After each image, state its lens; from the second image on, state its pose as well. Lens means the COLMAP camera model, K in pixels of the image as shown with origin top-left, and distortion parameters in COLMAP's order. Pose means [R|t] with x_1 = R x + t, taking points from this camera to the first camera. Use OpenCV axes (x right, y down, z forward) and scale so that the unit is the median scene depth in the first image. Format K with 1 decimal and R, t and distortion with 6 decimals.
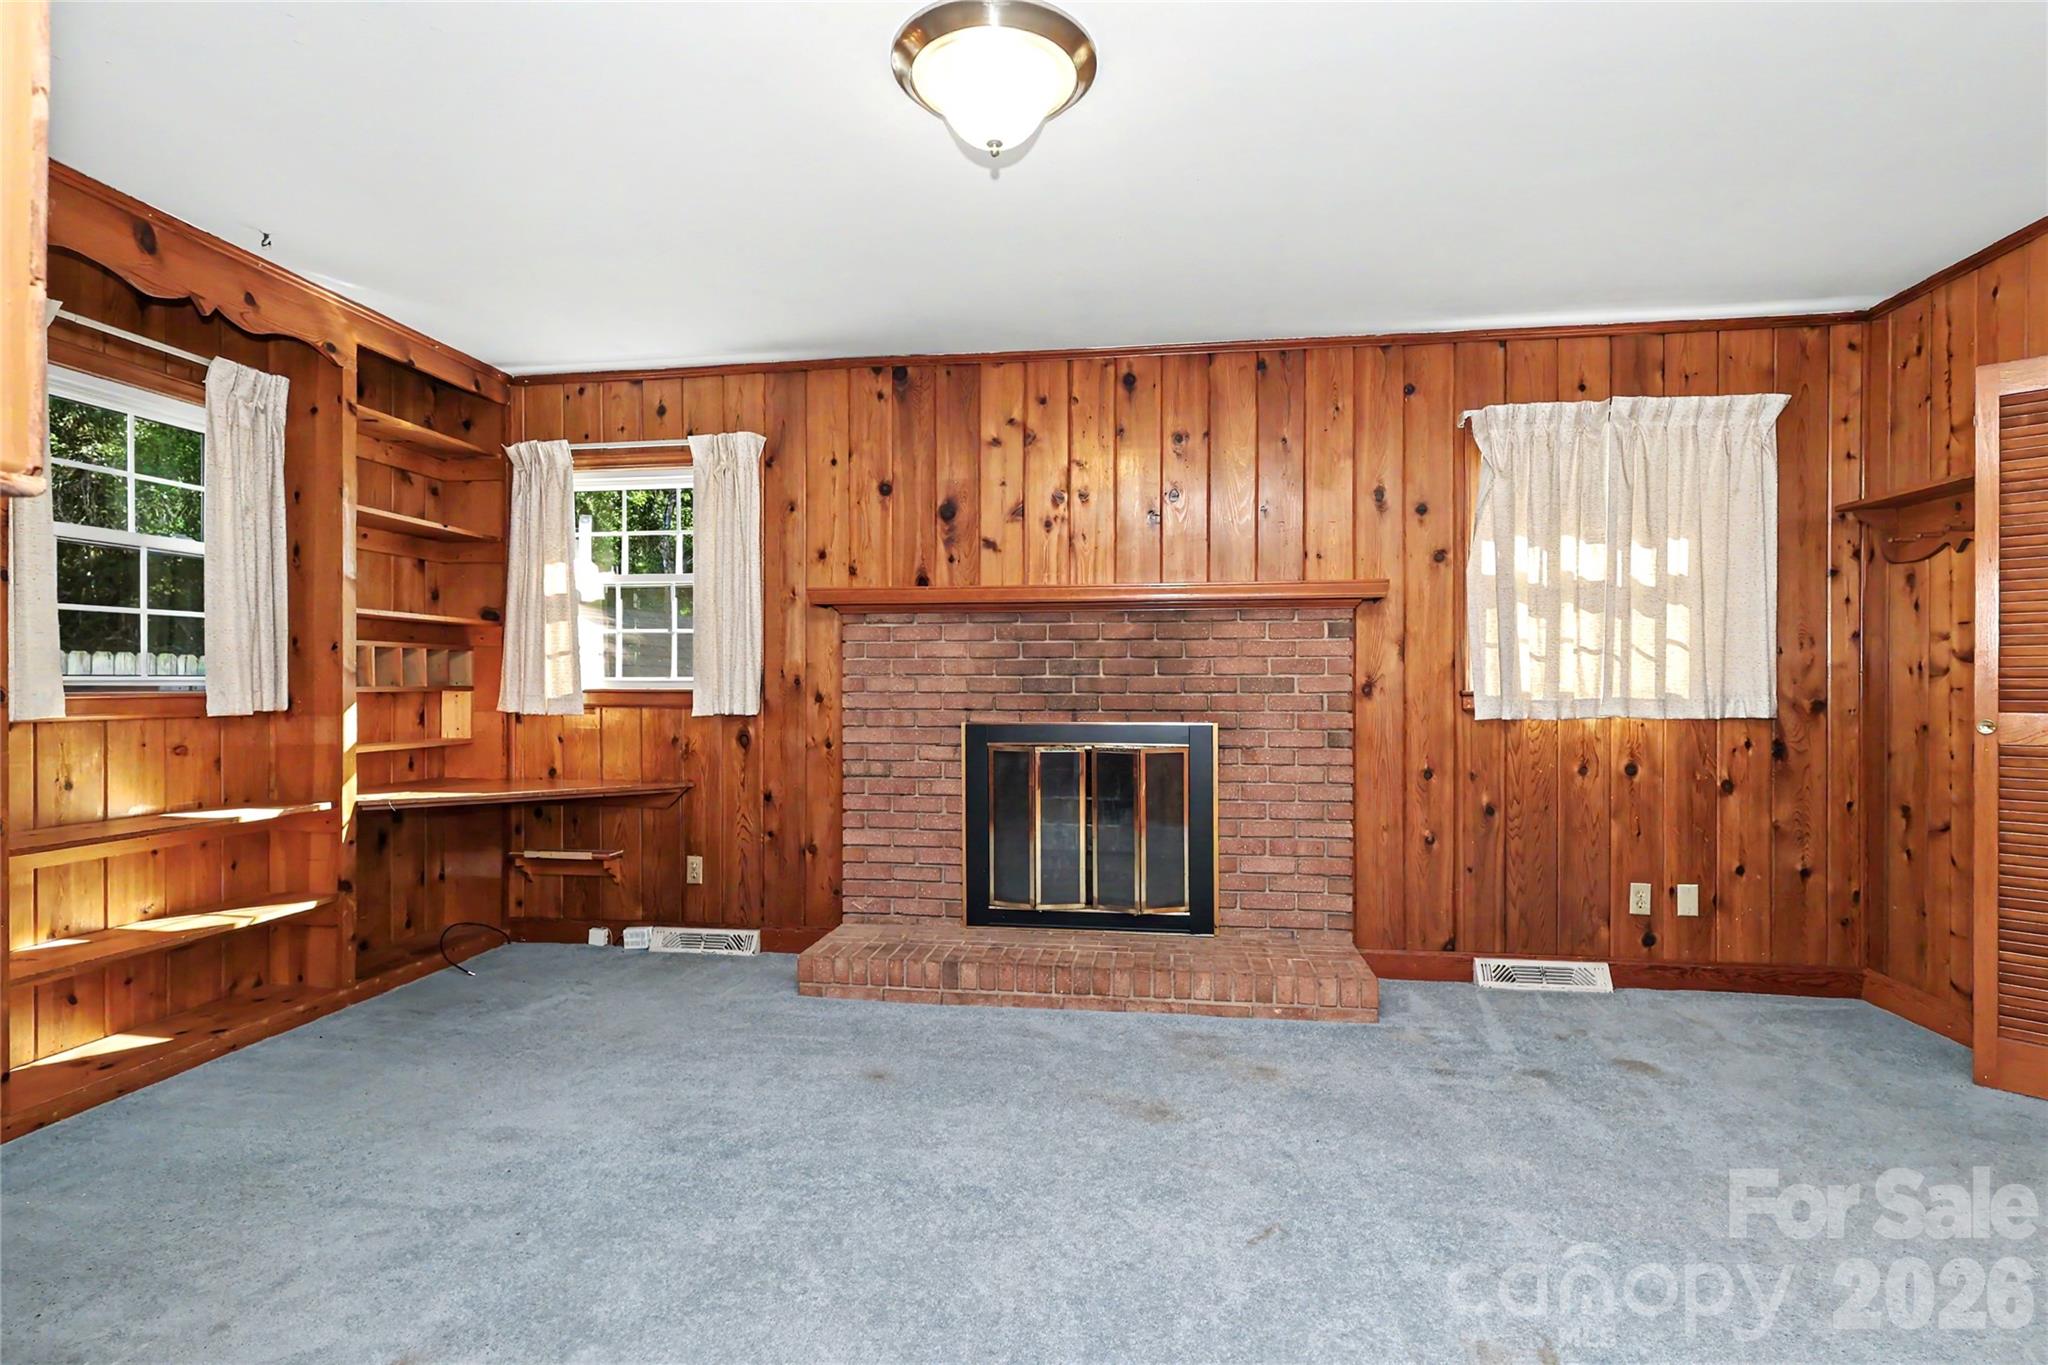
lens RADIAL K [[986.3, 0, 1024.0], [0, 986.3, 682.5], [0, 0, 1]] dist [-0.000636, 0.000727]
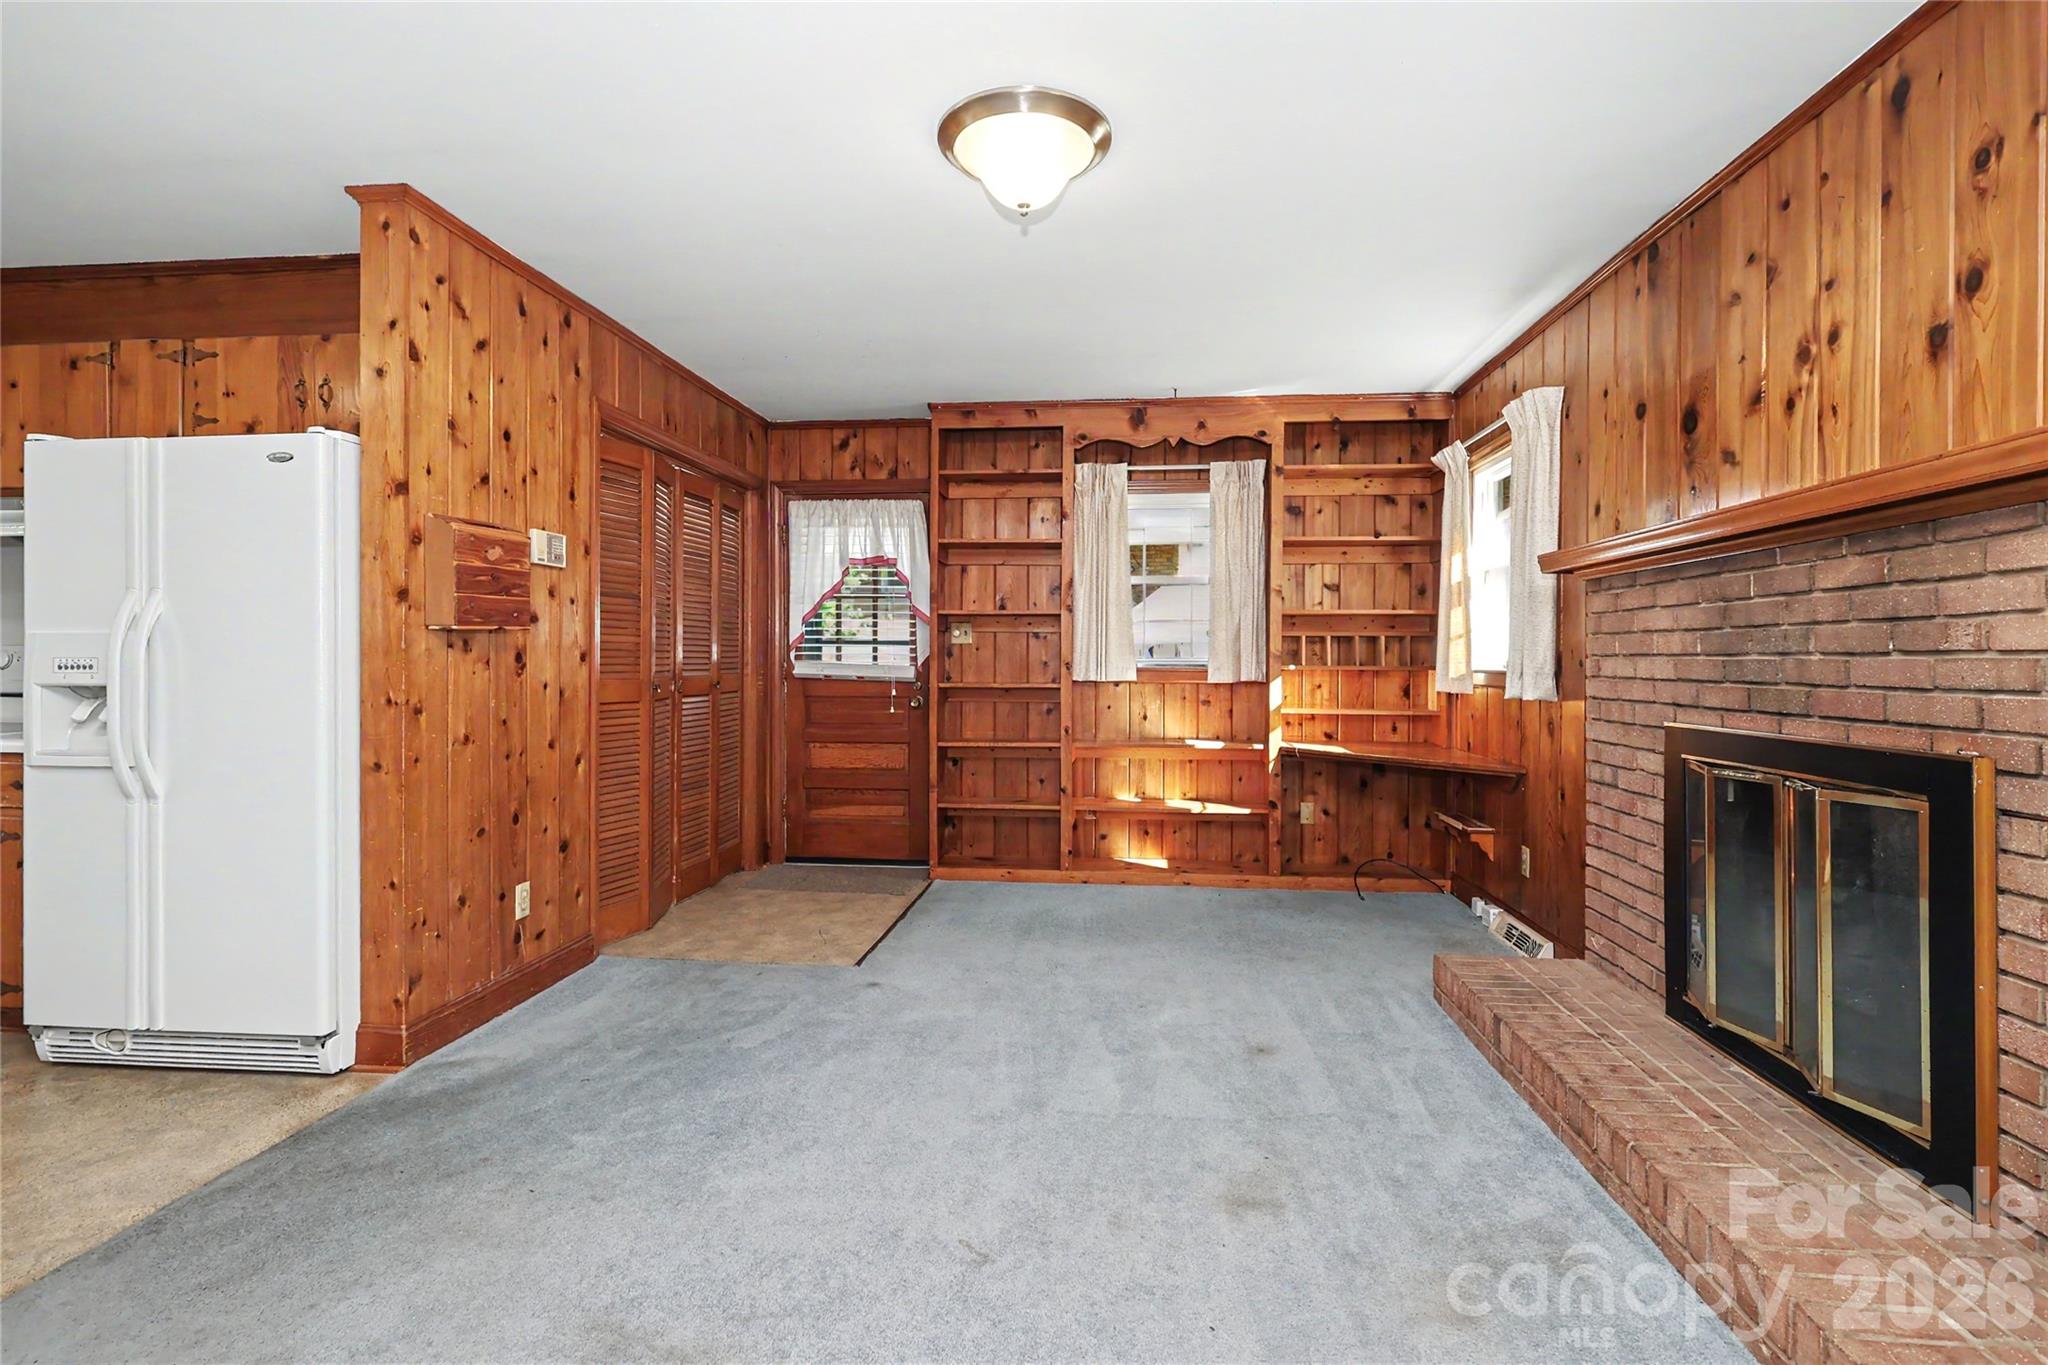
lens RADIAL K [[946.9, 0, 1031.2], [0, 946.9, 662.7], [0, 0, 1]] dist [-0.000378, 0.000297]
pose [[0.041550, 0.004112, -0.999128, 0.636922], [-0.003137, 0.999987, 0.003985, -0.003964], [0.999131, 0.002969, 0.041563, 0.558899]]
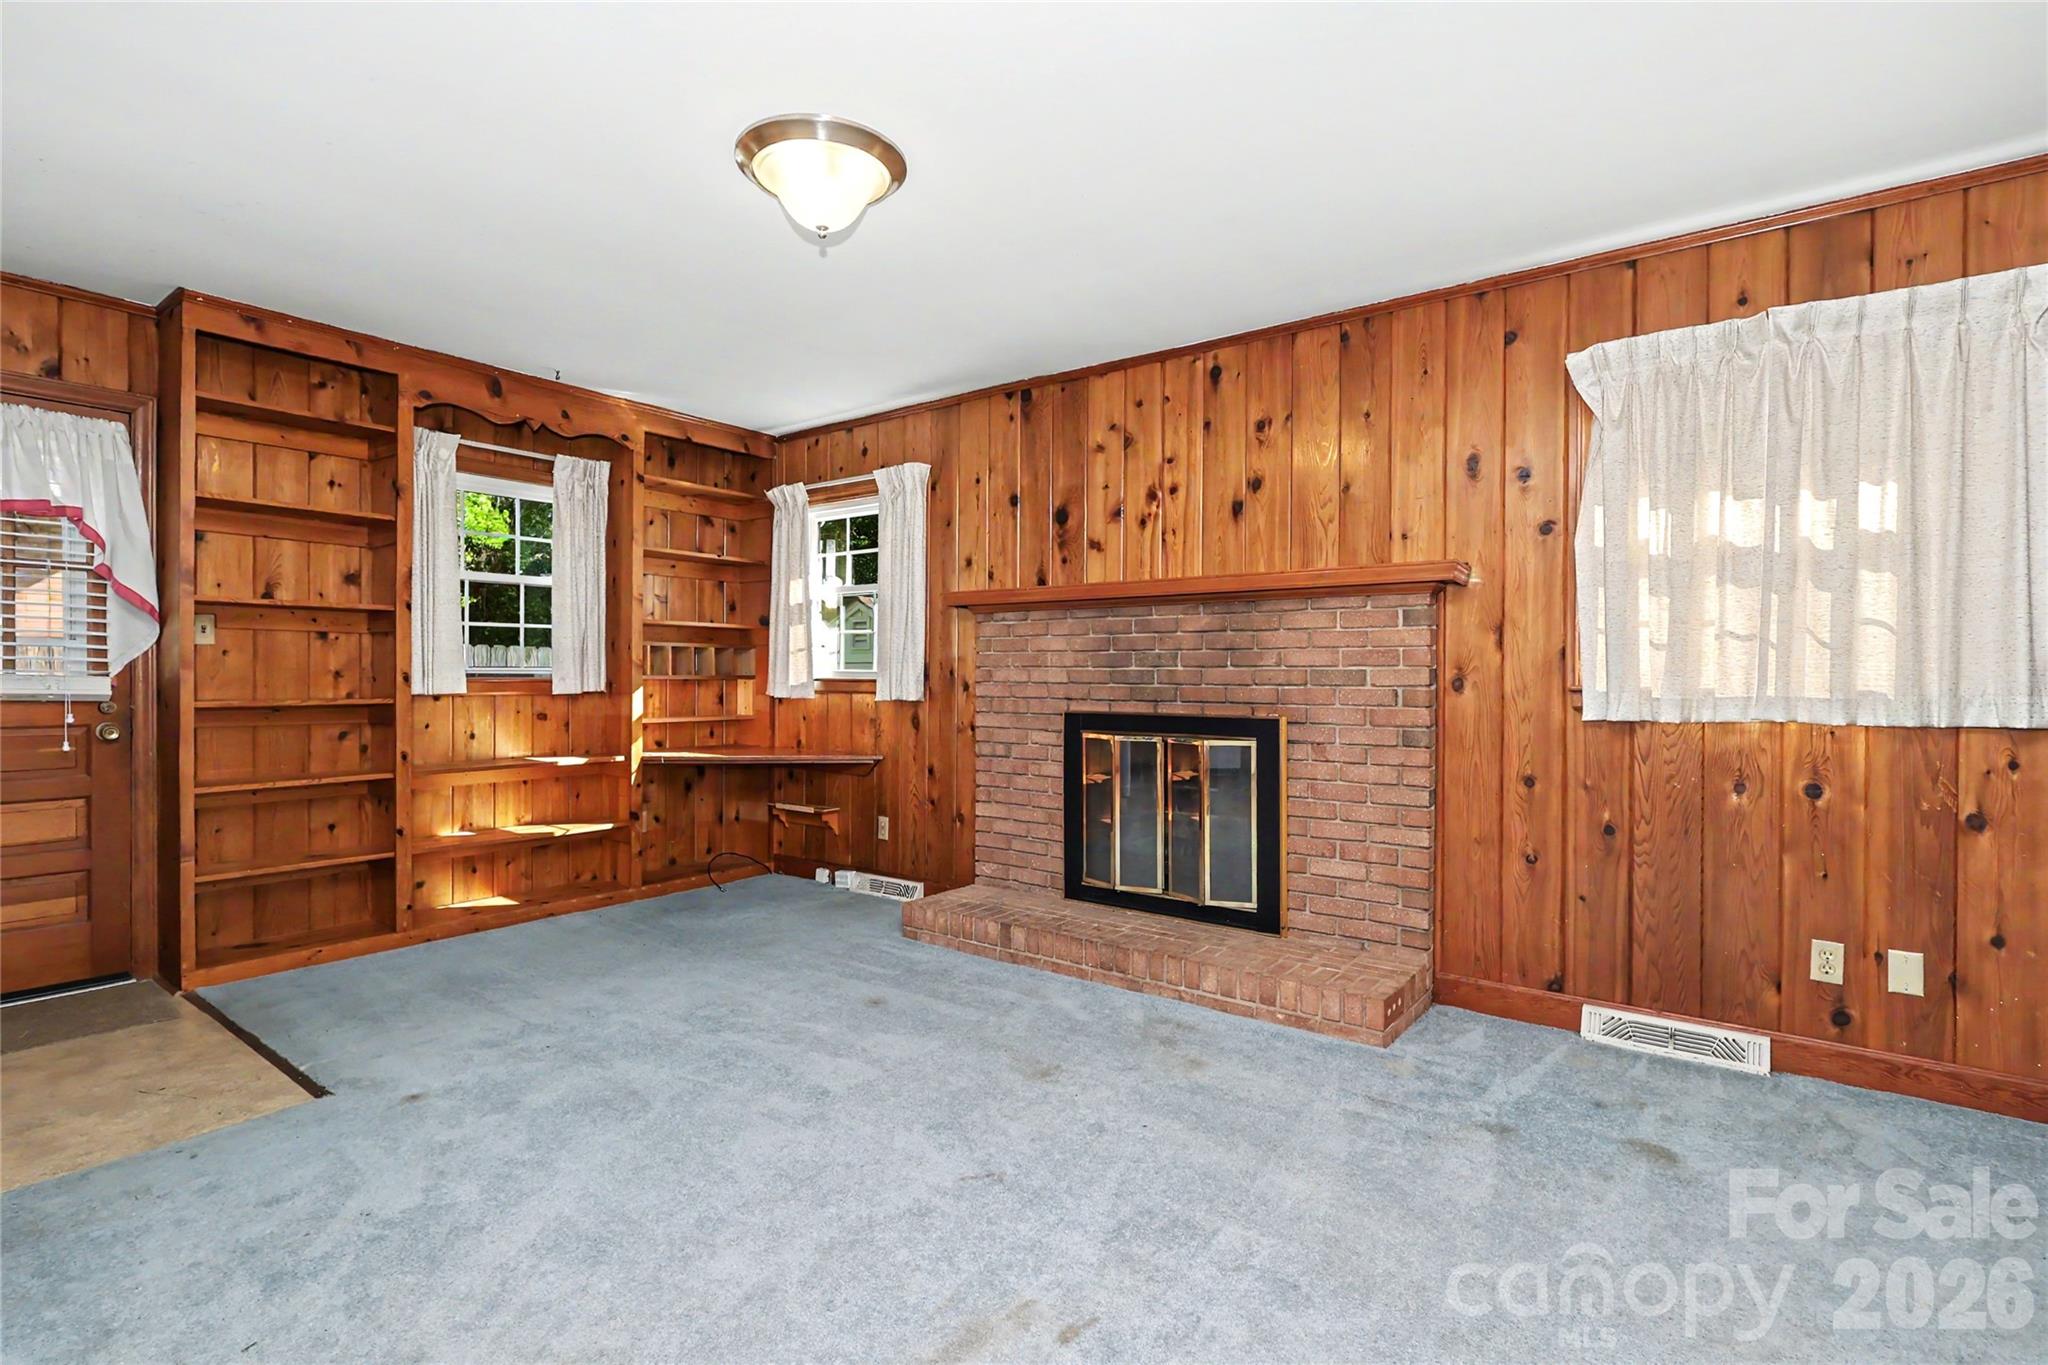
lens RADIAL K [[973.2, 0, 1010.8], [0, 973.2, 676.8], [0, 0, 1]] dist [0.000462, 0.000362]
pose [[0.873238, 0.004981, -0.487269, 0.440188], [-0.004607, 0.999987, 0.001965, 0.001458], [0.487272, 0.000529, 0.873250, 0.038990]]
